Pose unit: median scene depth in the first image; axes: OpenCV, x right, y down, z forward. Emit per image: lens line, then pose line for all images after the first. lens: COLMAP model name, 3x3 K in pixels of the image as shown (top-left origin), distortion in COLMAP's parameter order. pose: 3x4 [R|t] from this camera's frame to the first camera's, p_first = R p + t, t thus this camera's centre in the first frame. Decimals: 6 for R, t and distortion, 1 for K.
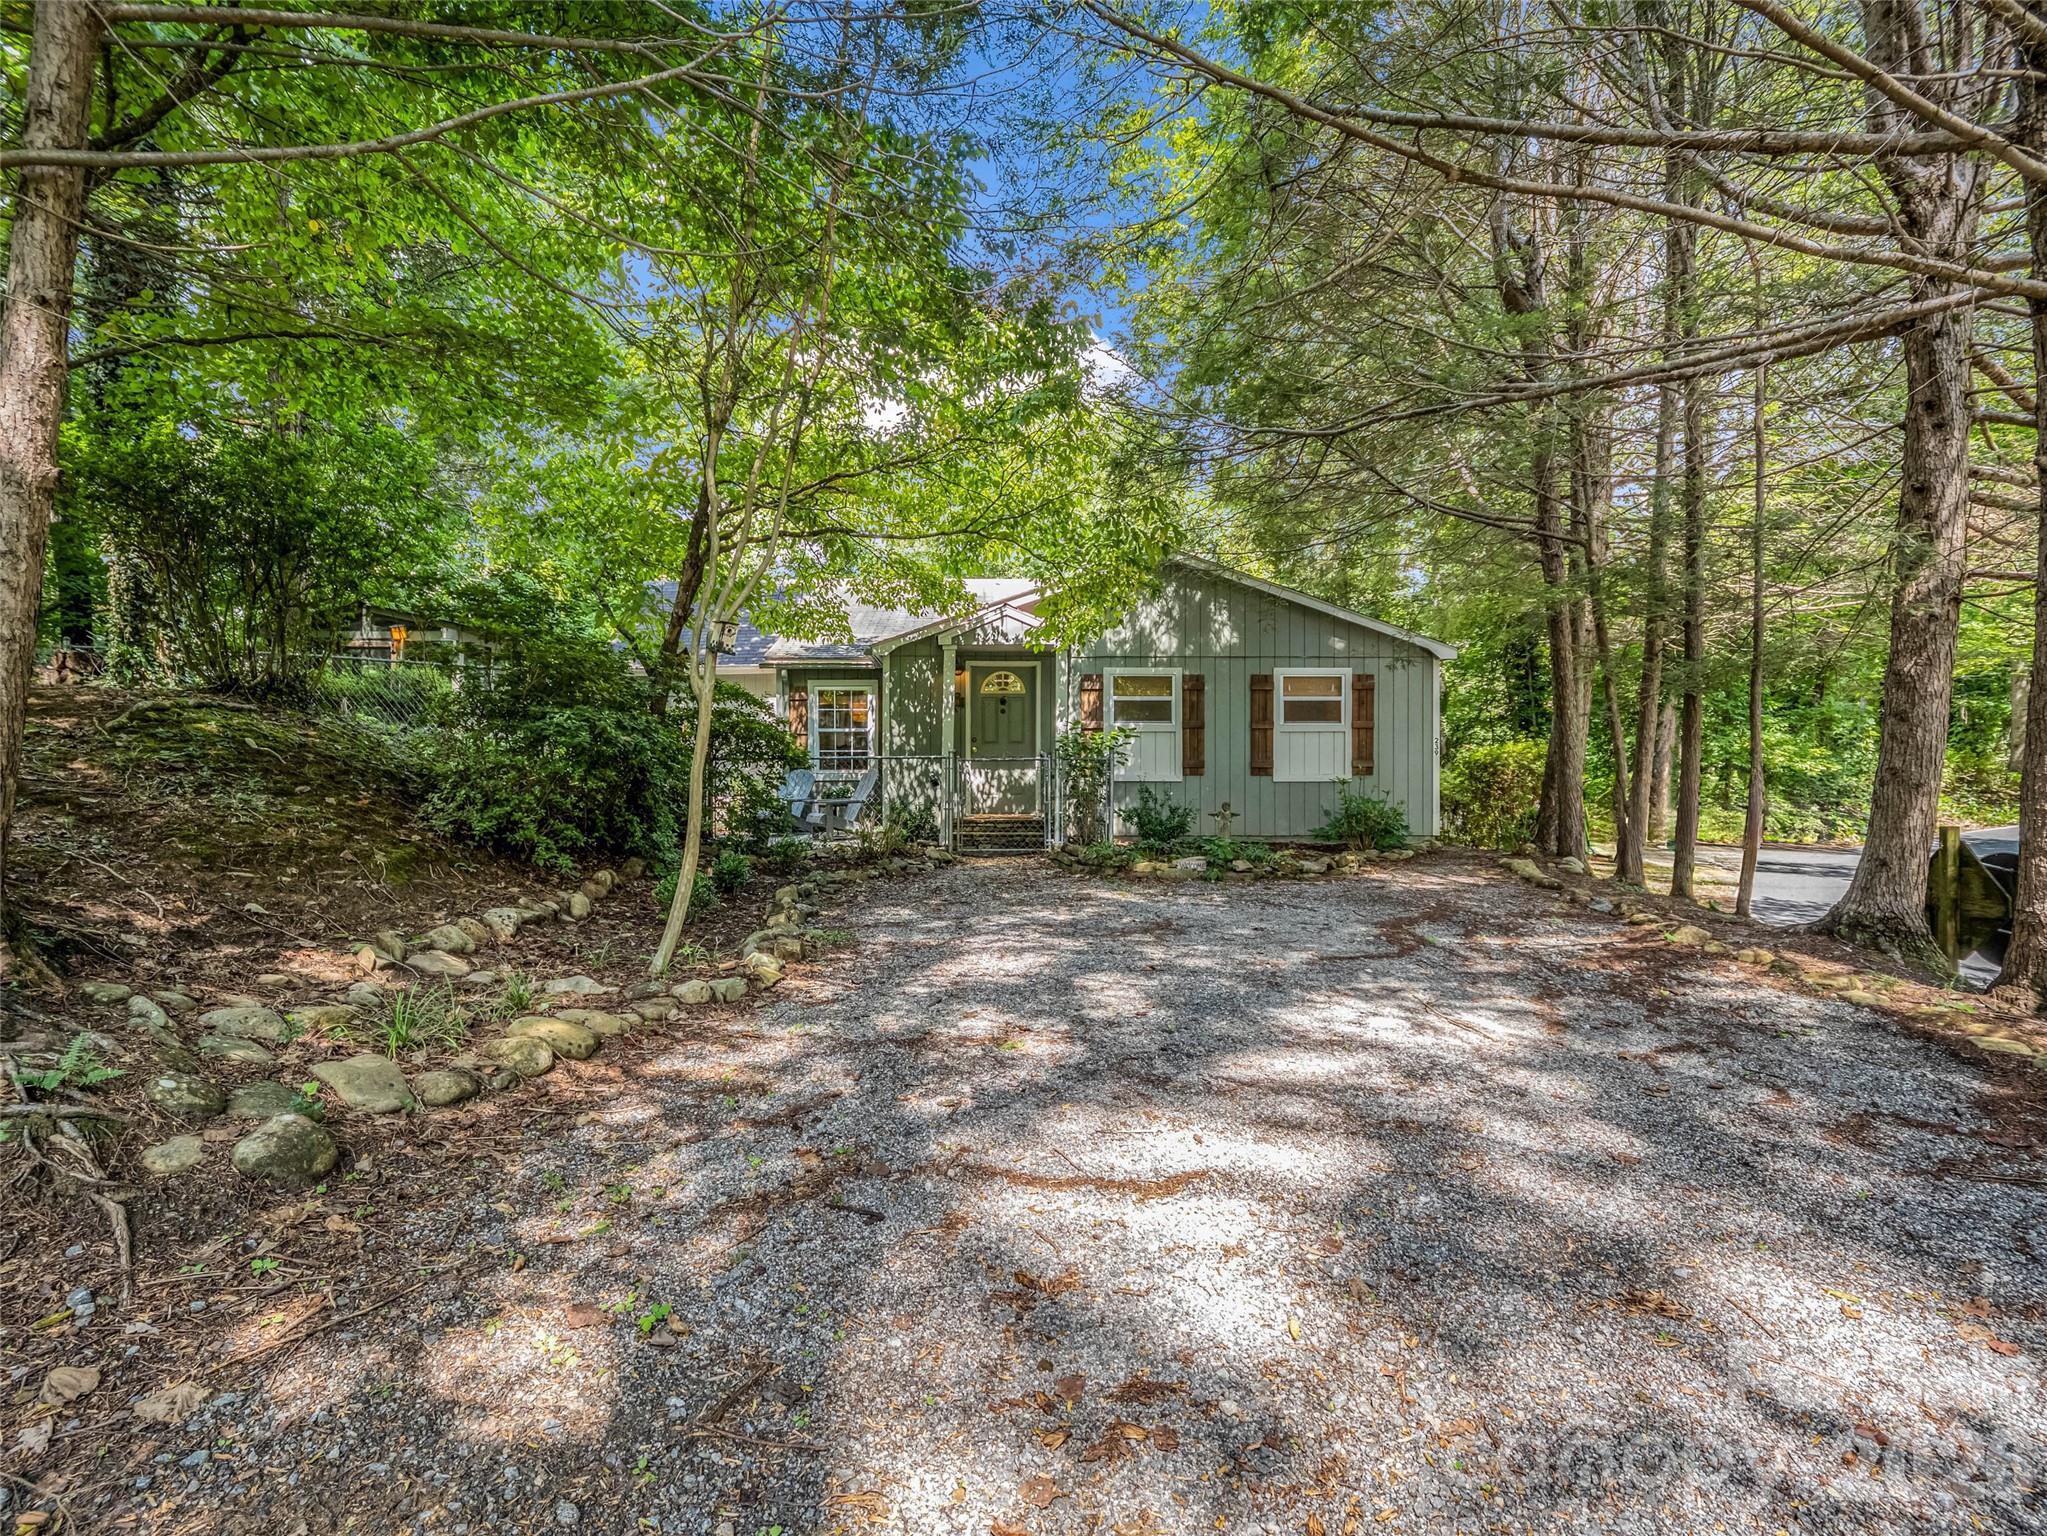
lens RADIAL K [[1009.7, 0, 1030.5], [0, 1009.7, 764.1], [0, 0, 1]] dist [-0.010292, -0.002340]
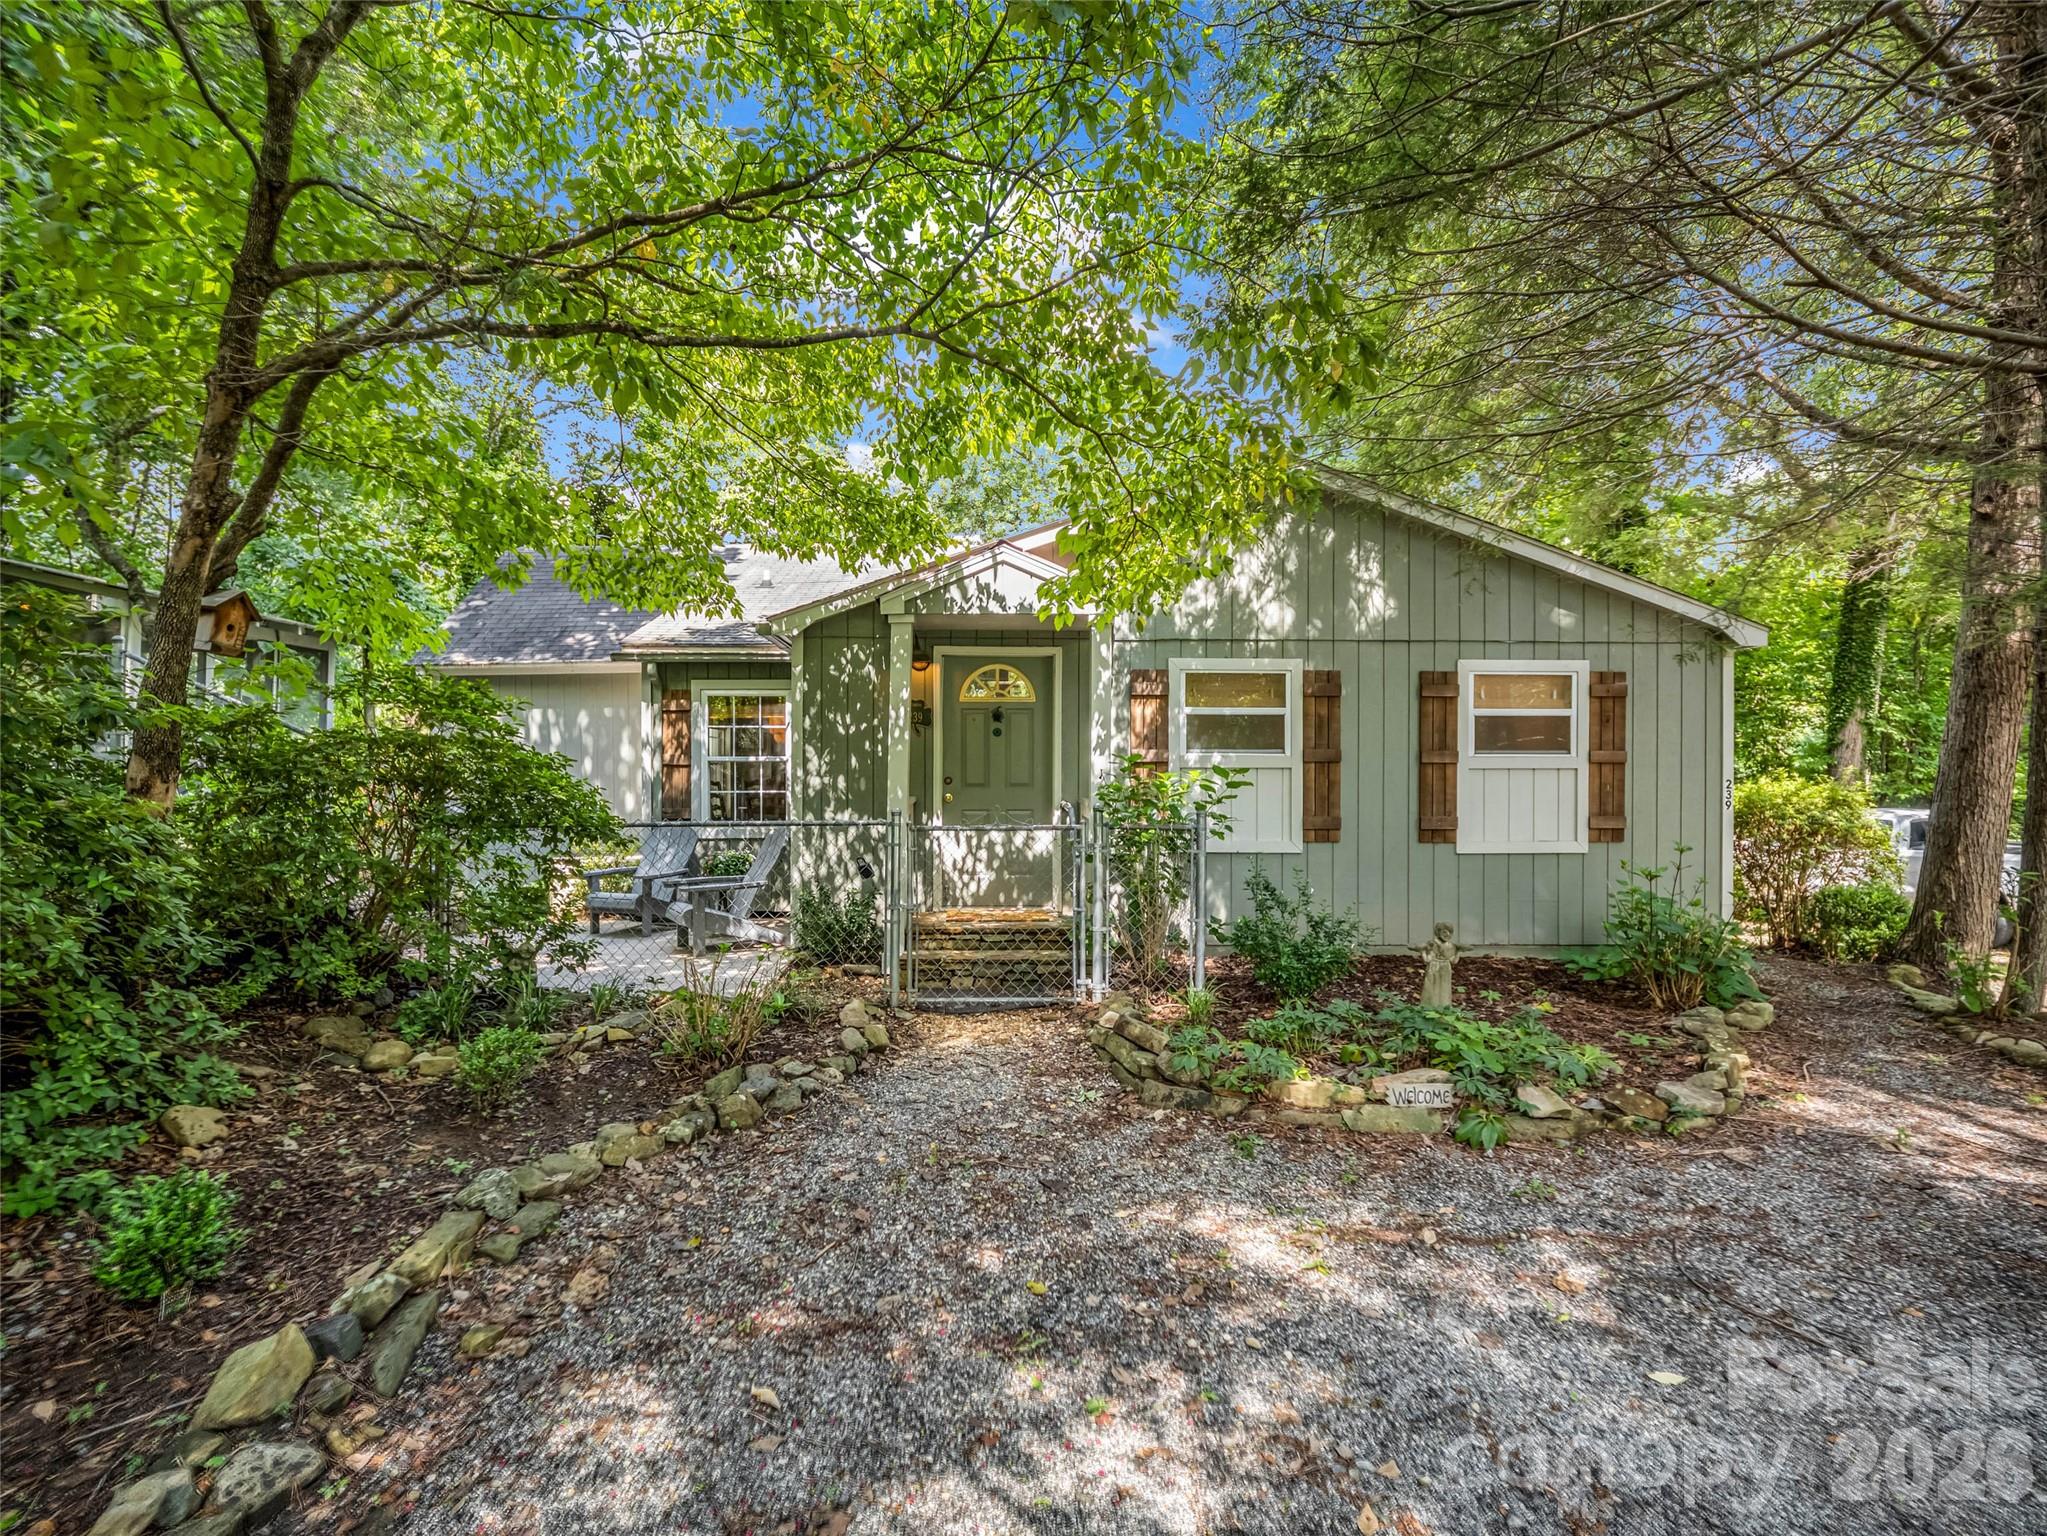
lens RADIAL K [[1009.7, 0, 1030.5], [0, 1009.7, 764.1], [0, 0, 1]] dist [-0.010292, -0.002340]
pose [[0.999995, 0.002797, -0.001775, -0.006668], [-0.002811, 0.999964, -0.007968, -0.029351], [0.001752, 0.007973, 0.999967, 0.415400]]
